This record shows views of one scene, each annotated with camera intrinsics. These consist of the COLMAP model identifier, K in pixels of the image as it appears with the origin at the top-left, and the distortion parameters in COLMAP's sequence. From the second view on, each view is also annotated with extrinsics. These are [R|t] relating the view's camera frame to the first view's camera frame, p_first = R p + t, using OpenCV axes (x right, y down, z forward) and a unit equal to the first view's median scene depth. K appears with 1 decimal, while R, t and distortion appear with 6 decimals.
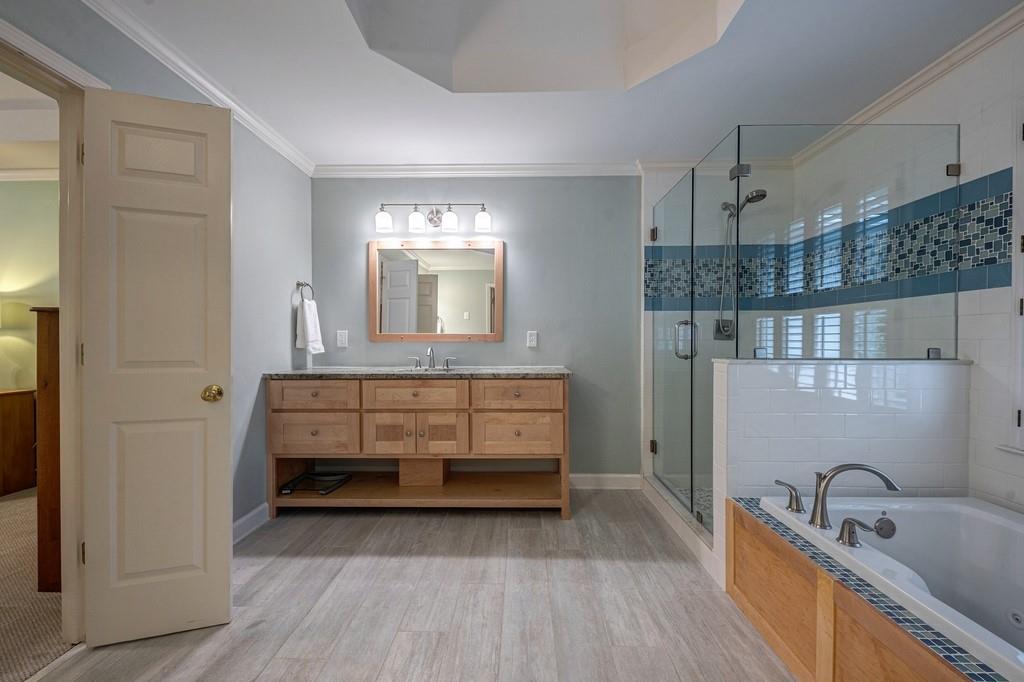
lens RADIAL K [[402.5, 0, 509.3], [0, 402.5, 341.8], [0, 0, 1]] dist [0.012355, -0.005815]
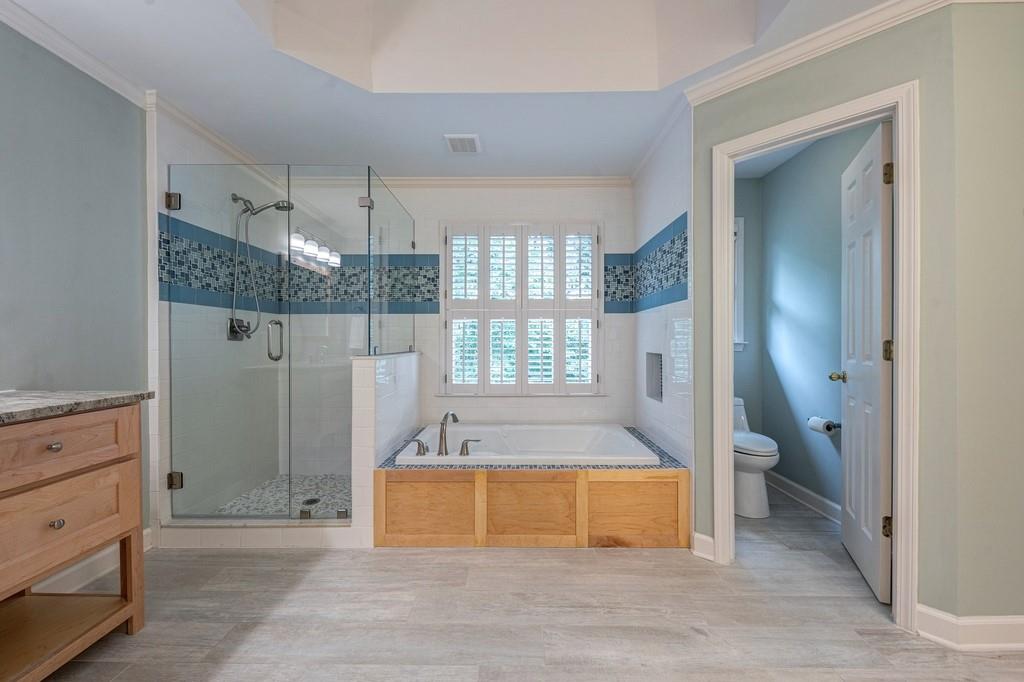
lens RADIAL K [[402.5, 0, 518.5], [0, 402.5, 343.9], [0, 0, 1]] dist [0.012355, -0.005815]
pose [[-0.033675, -0.005369, 0.999418, -0.503357], [0.004936, 0.999972, 0.005538, 0.001464], [-0.999421, 0.005120, -0.033647, 0.441495]]
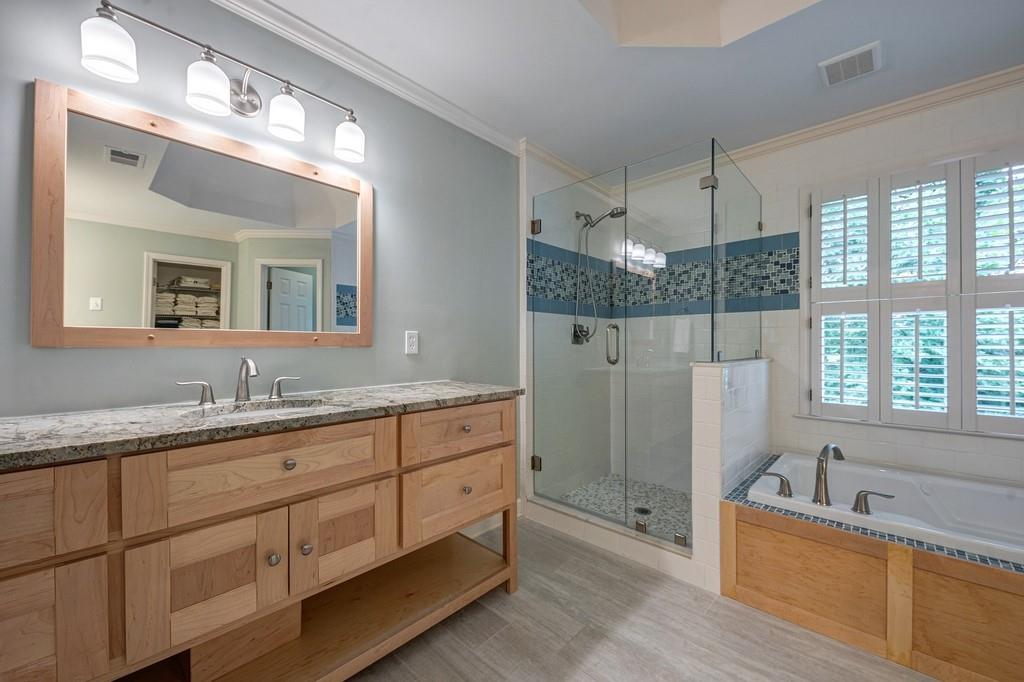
lens RADIAL K [[402.5, 0, 510.6], [0, 402.5, 341.5], [0, 0, 1]] dist [0.012355, -0.005815]
pose [[0.662029, 0.006858, 0.749446, -0.414180], [0.002485, 0.999933, -0.011346, -0.000418], [-0.749474, 0.009374, 0.661968, 0.526547]]
